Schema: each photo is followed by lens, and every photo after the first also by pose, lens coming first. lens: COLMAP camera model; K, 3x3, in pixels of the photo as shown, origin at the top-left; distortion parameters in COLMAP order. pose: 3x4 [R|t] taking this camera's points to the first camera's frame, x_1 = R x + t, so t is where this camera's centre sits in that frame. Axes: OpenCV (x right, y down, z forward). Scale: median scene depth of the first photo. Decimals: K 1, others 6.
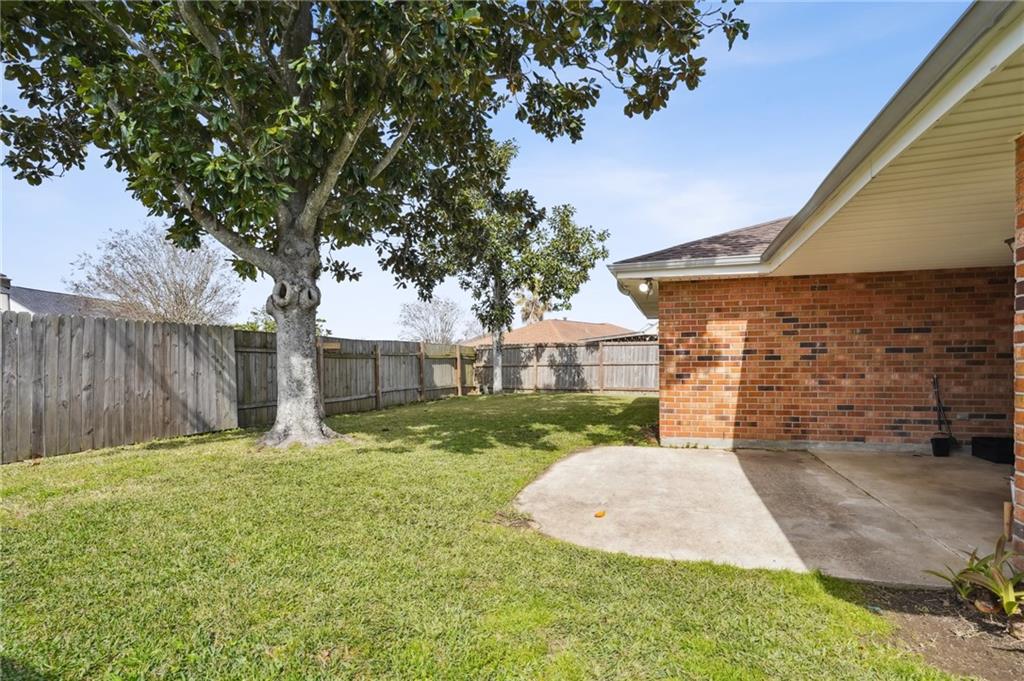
lens RADIAL K [[506.0, 0, 515.7], [0, 506.0, 346.4], [0, 0, 1]] dist [-0.046996, 0.000166]
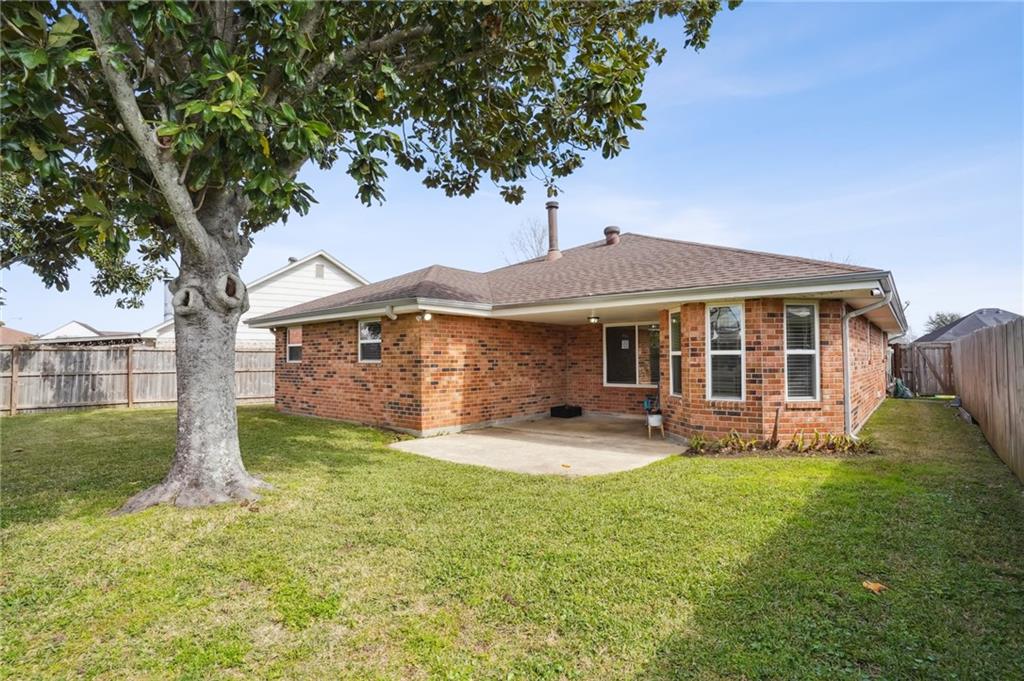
lens RADIAL K [[506.0, 0, 515.7], [0, 506.0, 346.4], [0, 0, 1]] dist [-0.046996, 0.000166]
pose [[0.374176, 0.030329, 0.926862, -0.878223], [-0.023775, 0.999450, -0.023106, -0.014445], [-0.927053, -0.013391, 0.374692, 0.296196]]
